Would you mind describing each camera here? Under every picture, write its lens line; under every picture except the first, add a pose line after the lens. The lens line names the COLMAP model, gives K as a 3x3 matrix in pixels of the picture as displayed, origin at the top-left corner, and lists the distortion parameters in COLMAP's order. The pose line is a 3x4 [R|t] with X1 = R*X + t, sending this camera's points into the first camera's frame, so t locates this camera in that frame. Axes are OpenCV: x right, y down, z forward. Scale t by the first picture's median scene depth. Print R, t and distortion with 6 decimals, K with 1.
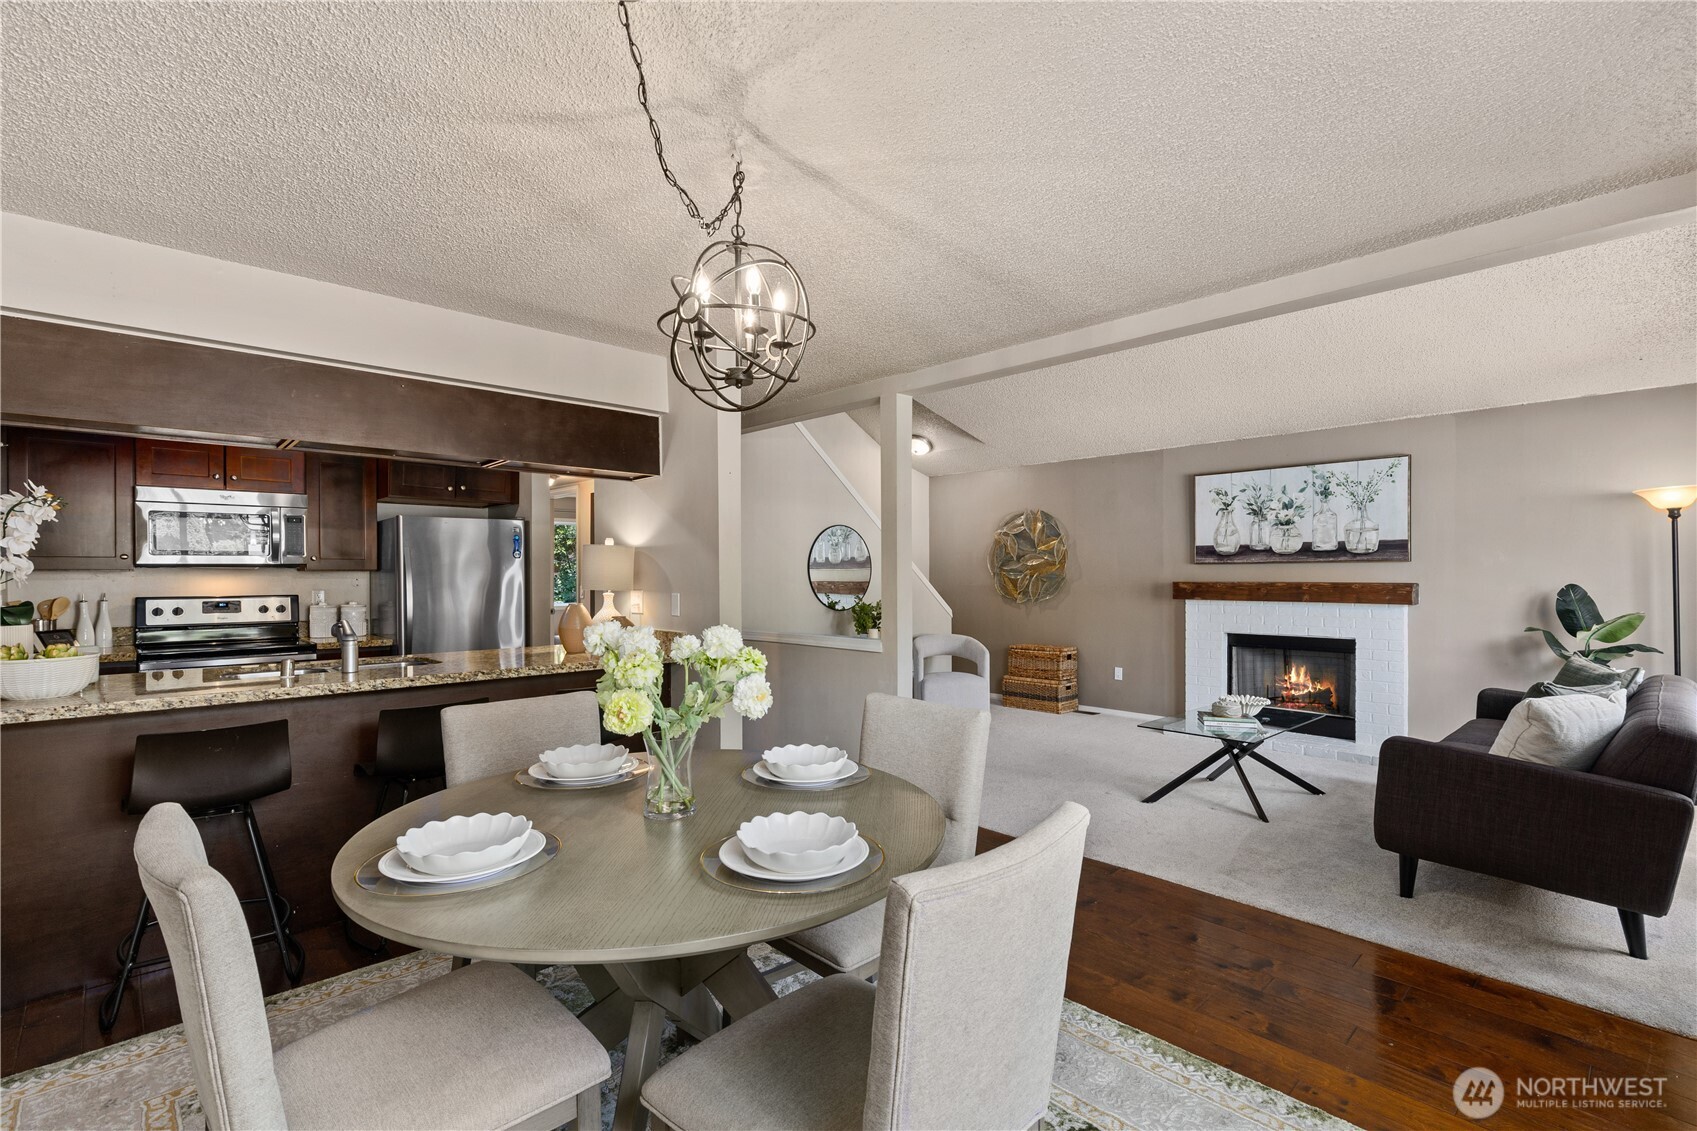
lens RADIAL K [[767.0, 0, 846.0], [0, 767.0, 576.7], [0, 0, 1]] dist [0.003251, 0.001468]
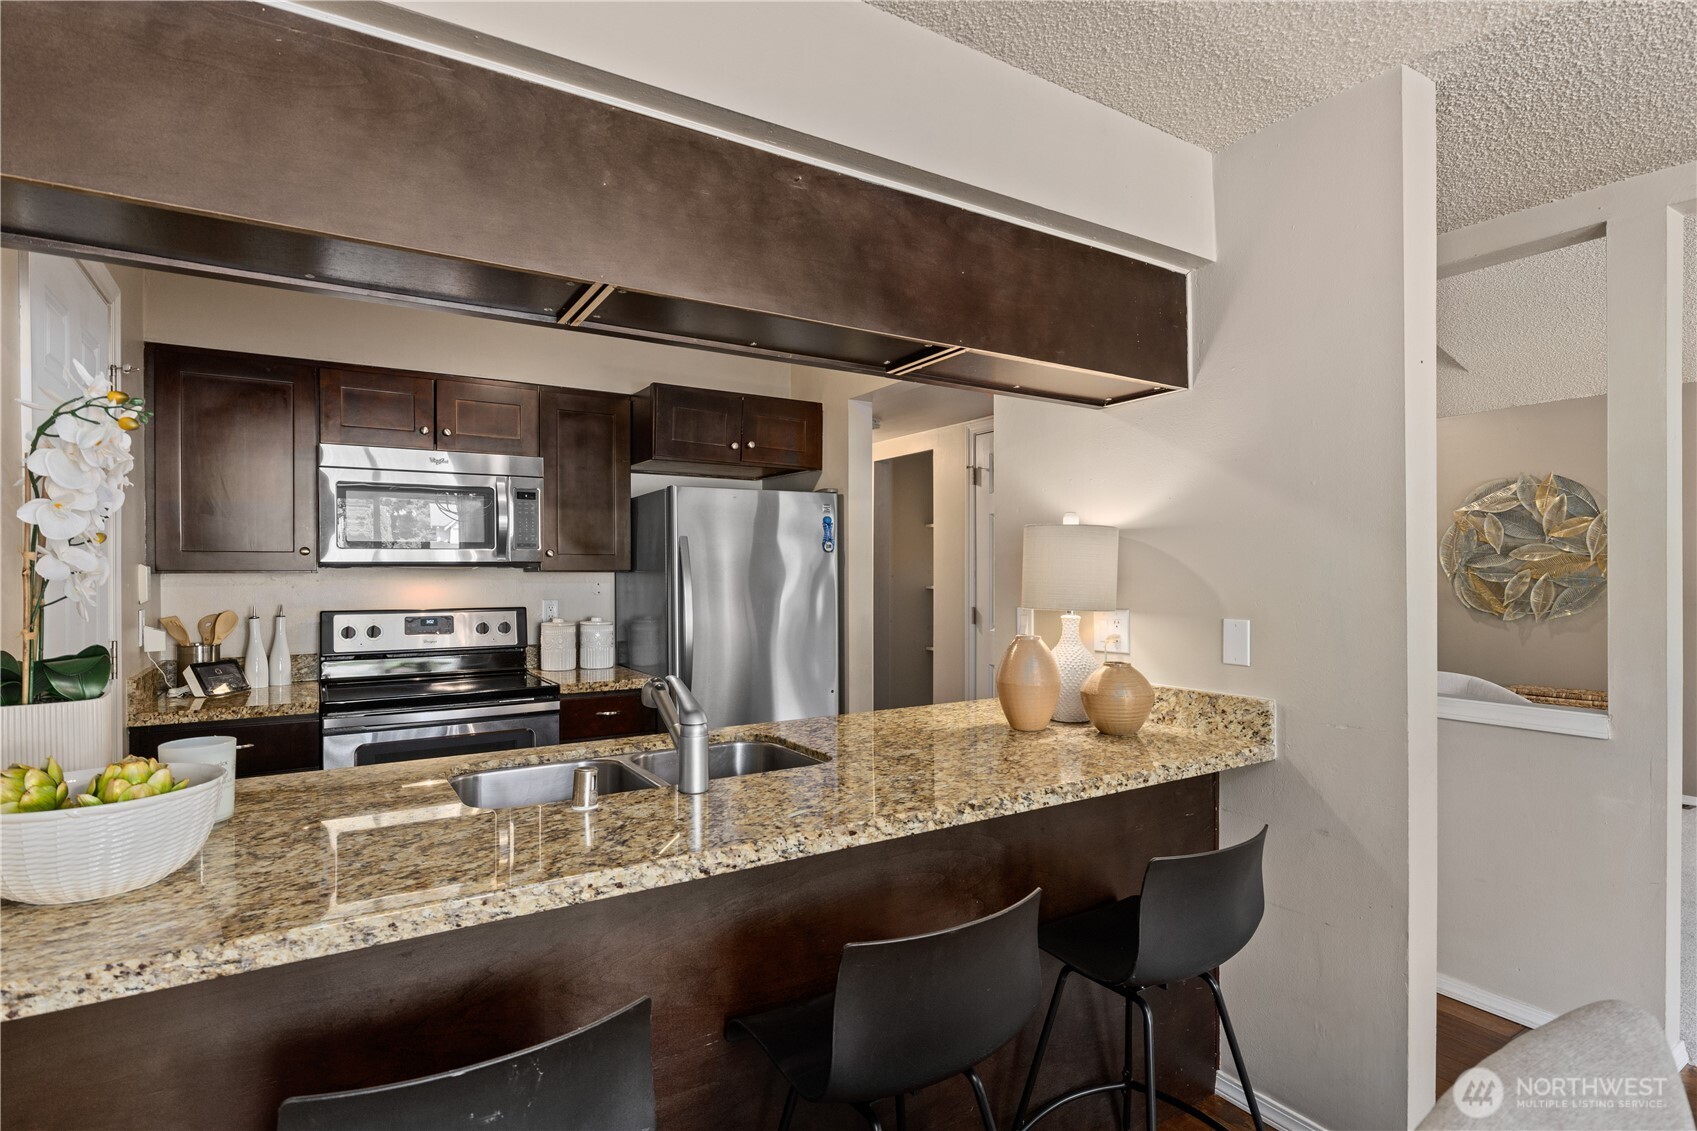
lens RADIAL K [[846.2, 0, 852.1], [0, 846.2, 575.7], [0, 0, 1]] dist [0.000675, 0.000992]
pose [[0.980778, 0.001815, -0.195118, -0.306184], [-0.001465, 0.999997, 0.001938, -0.006599], [0.195121, -0.001615, 0.980778, 0.346855]]
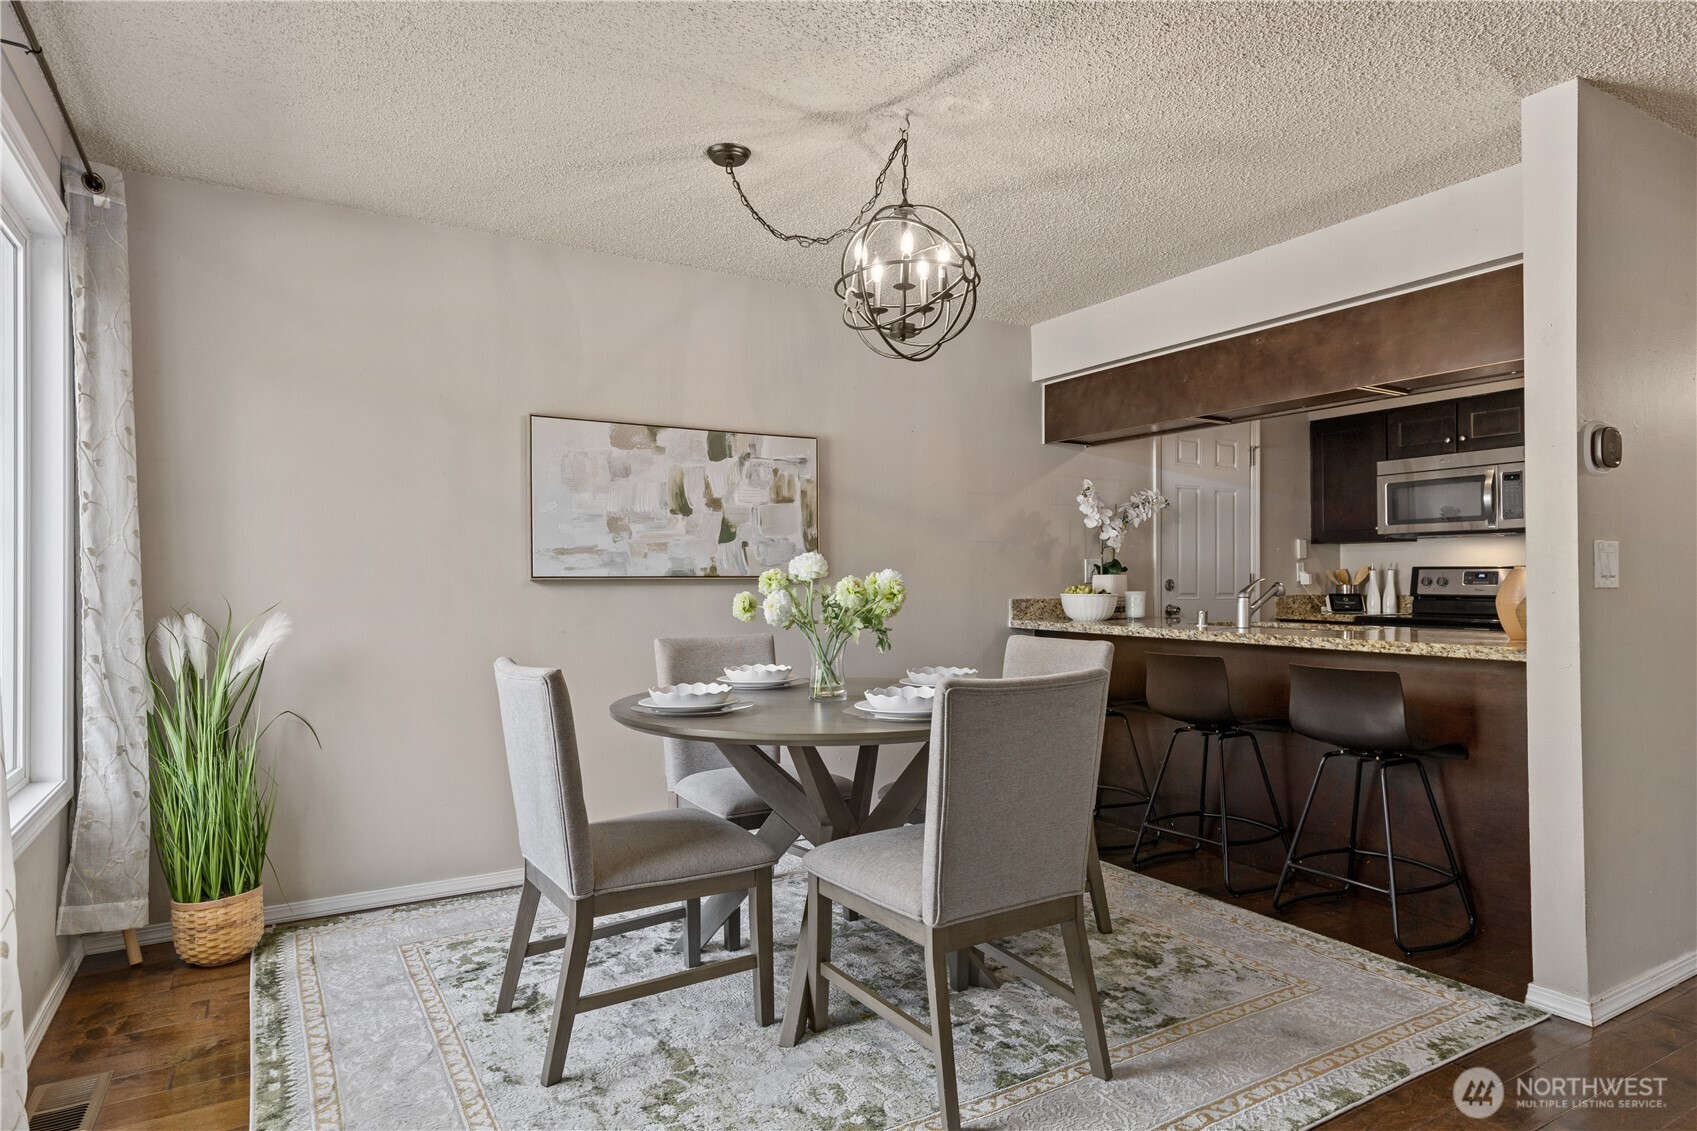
lens RADIAL K [[973.1, 0, 848.0], [0, 973.1, 575.7], [0, 0, 1]] dist [0.000975, 0.000087]
pose [[-0.214142, 0.000715, -0.976802, 0.515501], [0.002081, 0.999998, 0.000276, 0.035307], [0.976800, -0.001973, -0.214143, 0.518484]]
